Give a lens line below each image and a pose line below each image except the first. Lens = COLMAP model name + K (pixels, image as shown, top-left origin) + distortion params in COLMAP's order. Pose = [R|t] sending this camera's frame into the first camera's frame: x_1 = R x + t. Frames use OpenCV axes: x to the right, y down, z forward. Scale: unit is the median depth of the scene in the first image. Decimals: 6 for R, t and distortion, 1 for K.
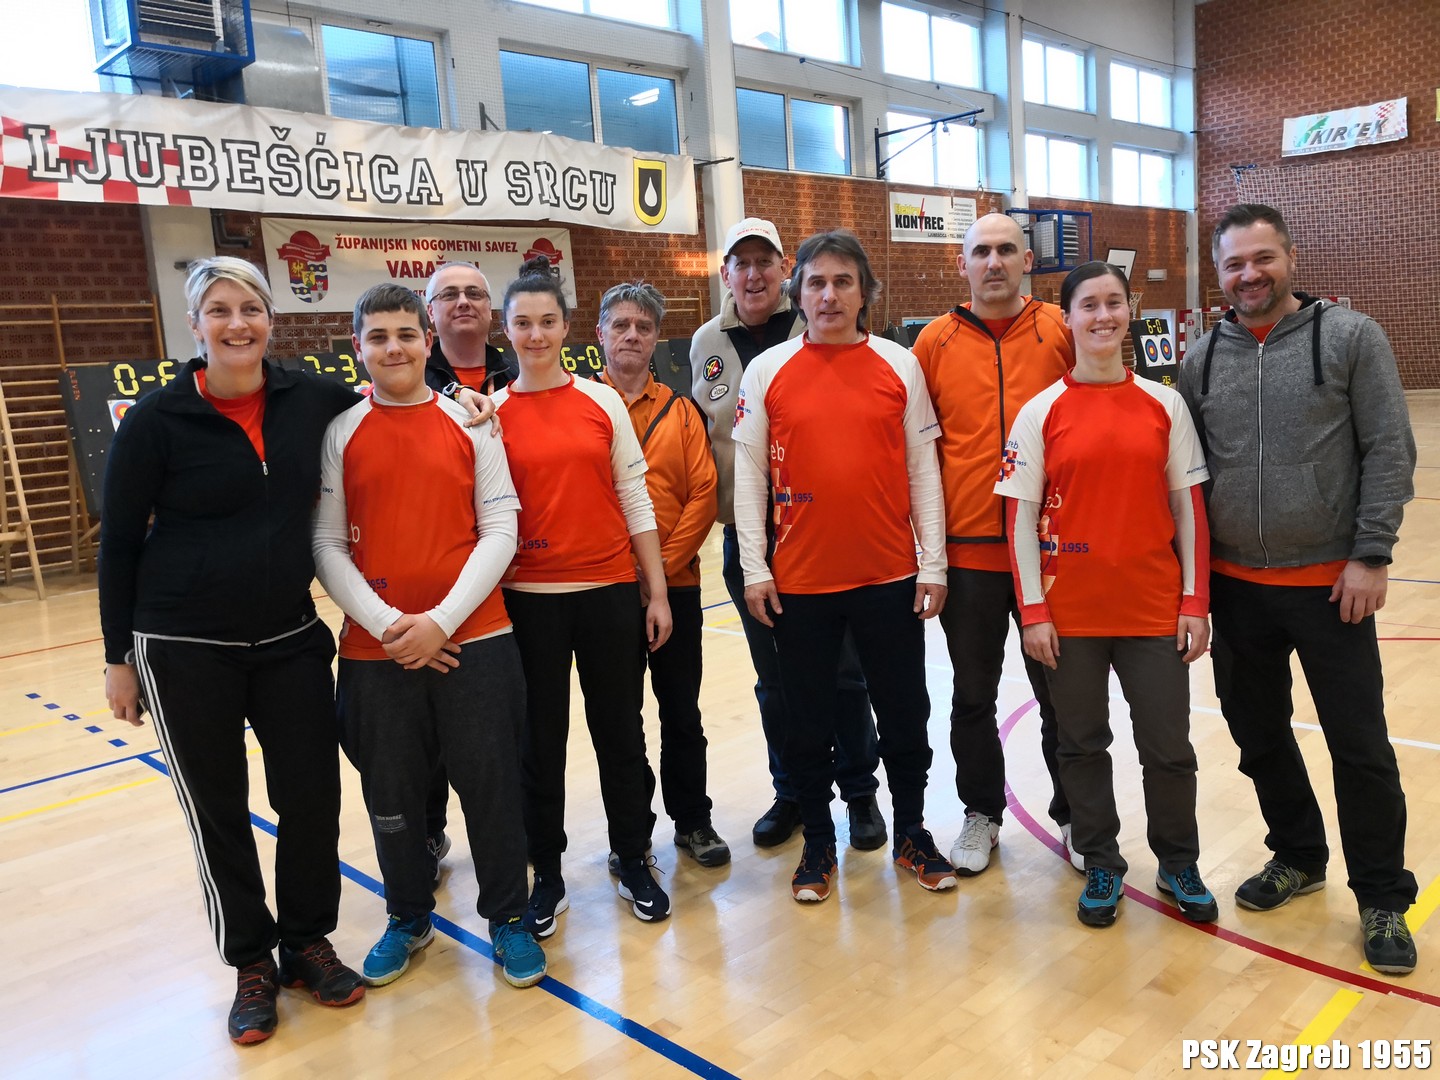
lens RADIAL K [[1196.1, 0, 722.3], [0, 1196.1, 530.8], [0, 0, 1]] dist [0.035137, -0.065356]
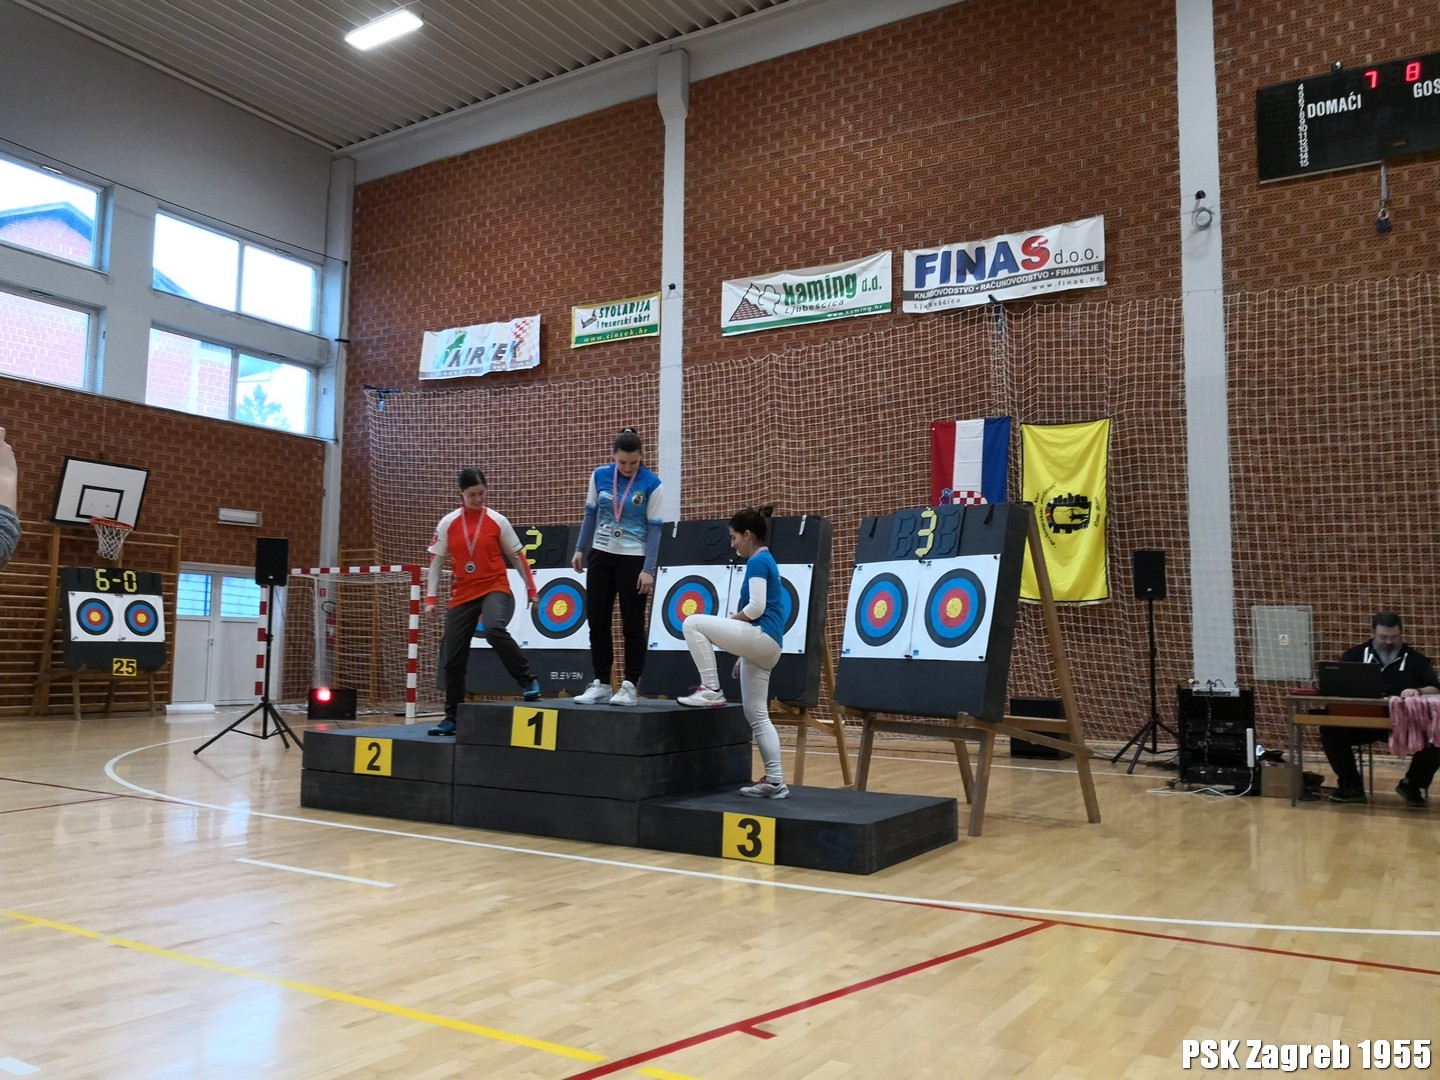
lens RADIAL K [[1196.1, 0, 708.2], [0, 1196.1, 504.6], [0, 0, 1]] dist [0.035137, -0.065356]
pose [[0.967235, 0.113325, 0.227189, 0.946945], [-0.051781, 0.964097, -0.260451, -0.105388], [-0.248548, 0.240153, 0.938376, 0.553189]]
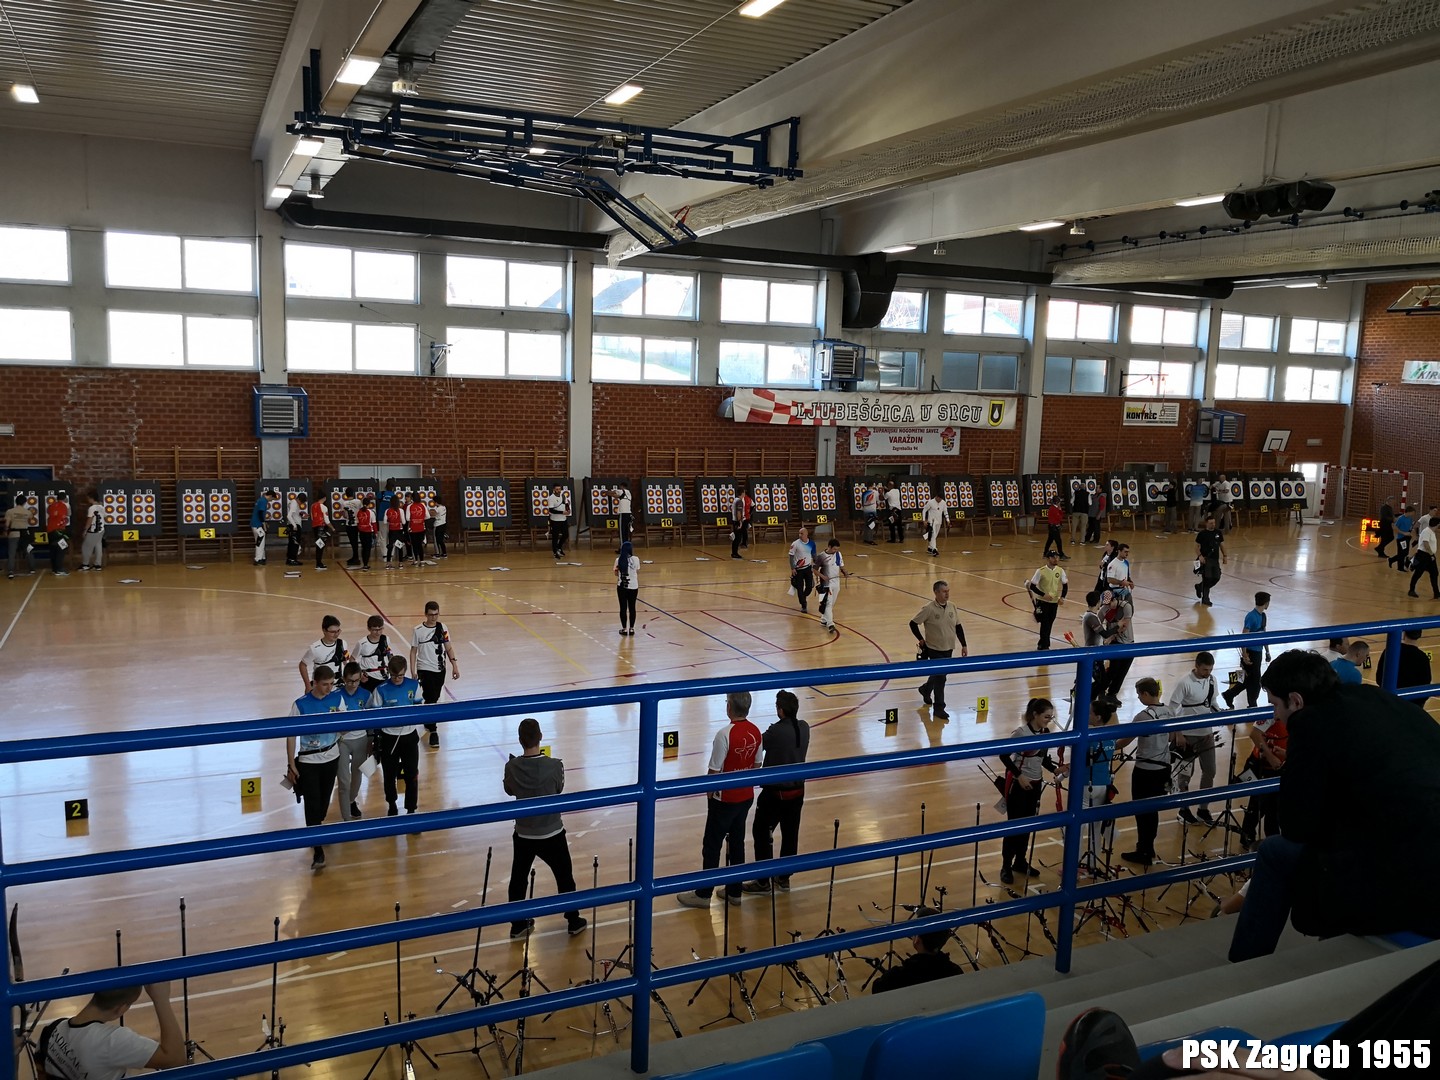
lens RADIAL K [[1196.1, 0, 727.4], [0, 1196.1, 549.2], [0, 0, 1]] dist [0.035137, -0.065356]
pose [[0.943816, 0.142786, -0.298034, 0.221385], [-0.138429, 0.989725, 0.035793, -0.021798], [0.300083, 0.007474, 0.953884, -1.731228]]
